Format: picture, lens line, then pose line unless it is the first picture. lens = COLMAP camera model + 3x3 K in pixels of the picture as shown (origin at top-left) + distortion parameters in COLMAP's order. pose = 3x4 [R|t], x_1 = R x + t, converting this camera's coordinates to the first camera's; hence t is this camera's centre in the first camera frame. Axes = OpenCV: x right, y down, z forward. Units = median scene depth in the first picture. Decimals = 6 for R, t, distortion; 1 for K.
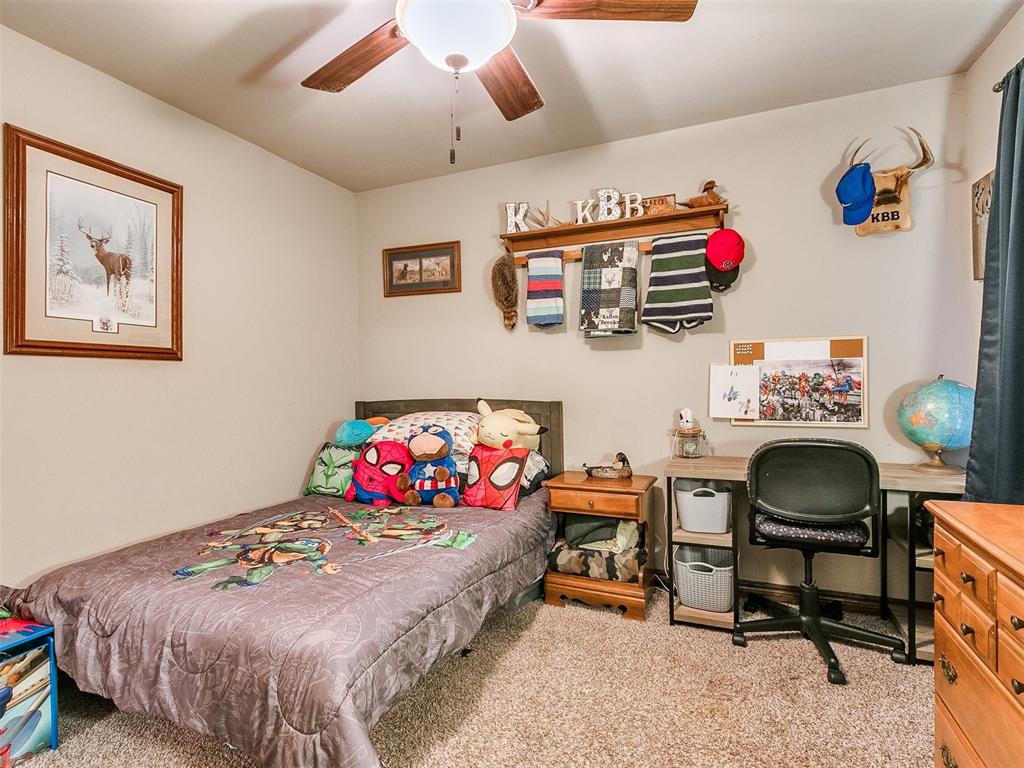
lens RADIAL K [[518.7, 0, 507.5], [0, 518.7, 384.2], [0, 0, 1]] dist [0.005053, 0.003243]
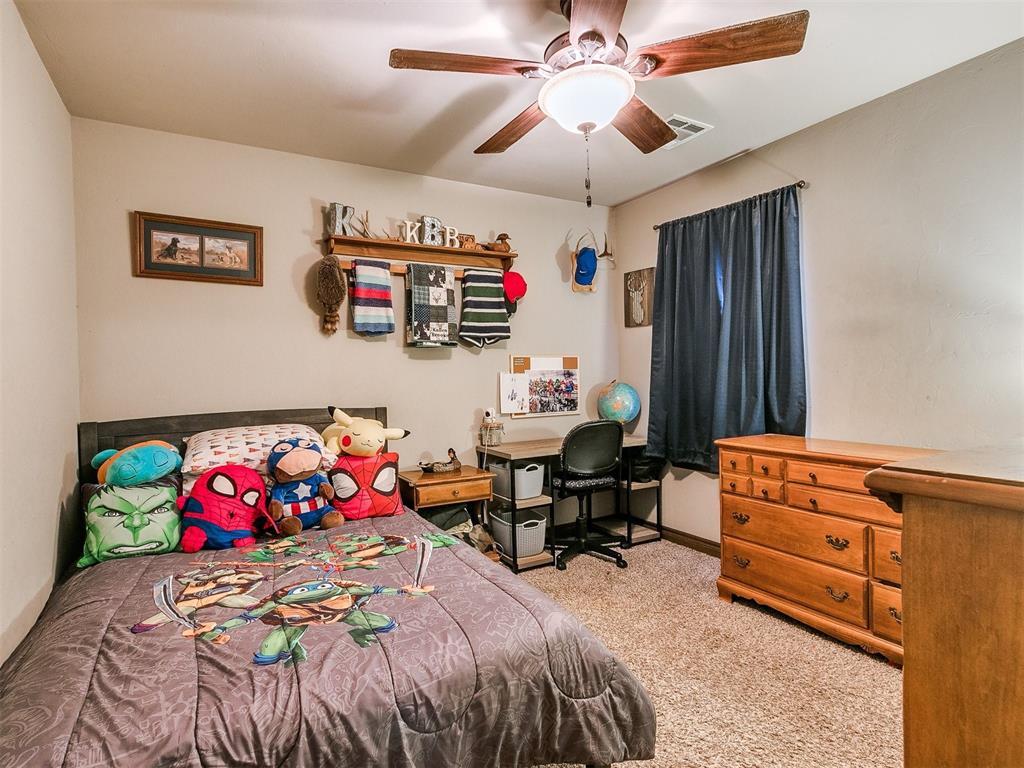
lens RADIAL K [[518.7, 0, 476.9], [0, 518.7, 387.8], [0, 0, 1]] dist [0.005053, 0.003243]
pose [[0.632822, -0.011035, 0.774219, -0.677101], [0.025389, 0.999656, -0.006505, 0.006736], [-0.773881, 0.023773, 0.632885, 0.230824]]
